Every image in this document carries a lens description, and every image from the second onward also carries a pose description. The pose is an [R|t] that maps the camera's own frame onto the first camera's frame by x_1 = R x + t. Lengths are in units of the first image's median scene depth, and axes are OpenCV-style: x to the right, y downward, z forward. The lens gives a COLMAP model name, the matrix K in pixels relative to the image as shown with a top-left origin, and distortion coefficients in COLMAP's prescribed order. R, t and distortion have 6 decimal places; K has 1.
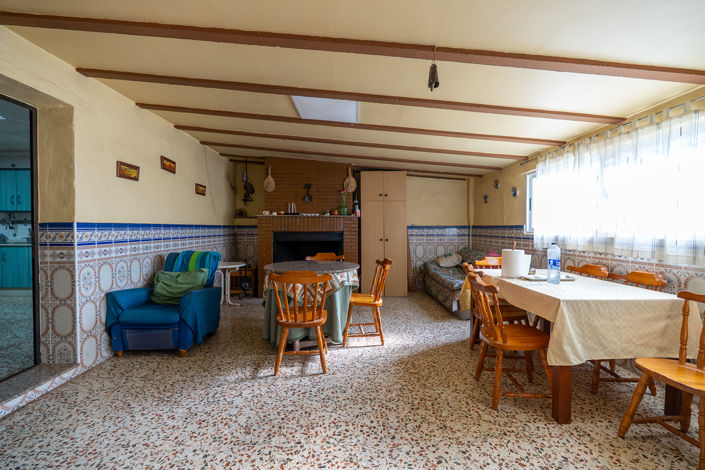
lens RADIAL K [[312.9, 0, 352.5], [0, 312.9, 235.0], [0, 0, 1]] dist [-0.000592, -0.000230]
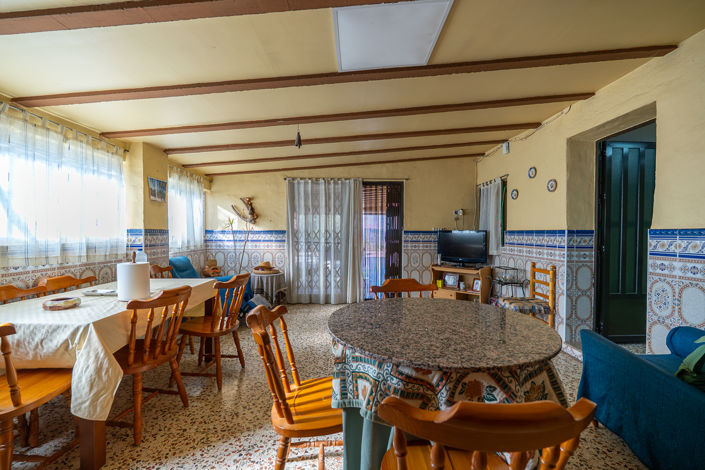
lens RADIAL K [[312.9, 0, 352.5], [0, 312.9, 235.0], [0, 0, 1]] dist [-0.000592, -0.000230]
pose [[-0.999937, -0.003595, -0.010663, -0.007851], [-0.003973, 0.999356, 0.035666, -0.050126], [0.010528, 0.035706, -0.999307, 1.837507]]
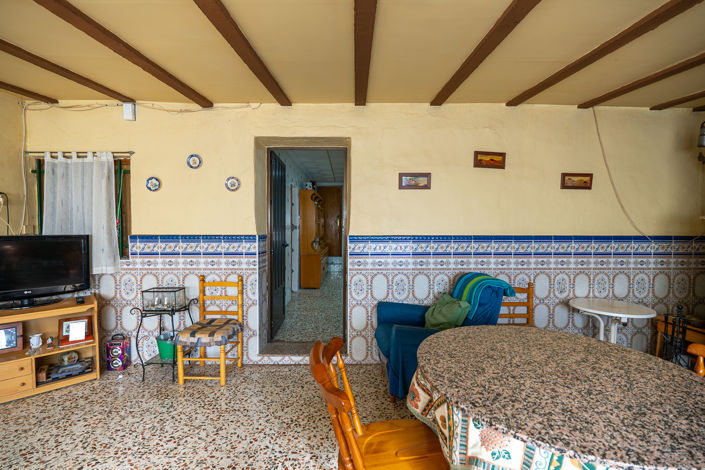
lens RADIAL K [[300.6, 0, 347.7], [0, 300.6, 245.2], [0, 0, 1]] dist [-0.003894, -0.000391]
pose [[0.004073, 0.035596, -0.999358, 0.241581], [-0.027559, 0.998991, 0.035471, -0.041771], [0.999612, 0.027397, 0.005049, 0.956614]]
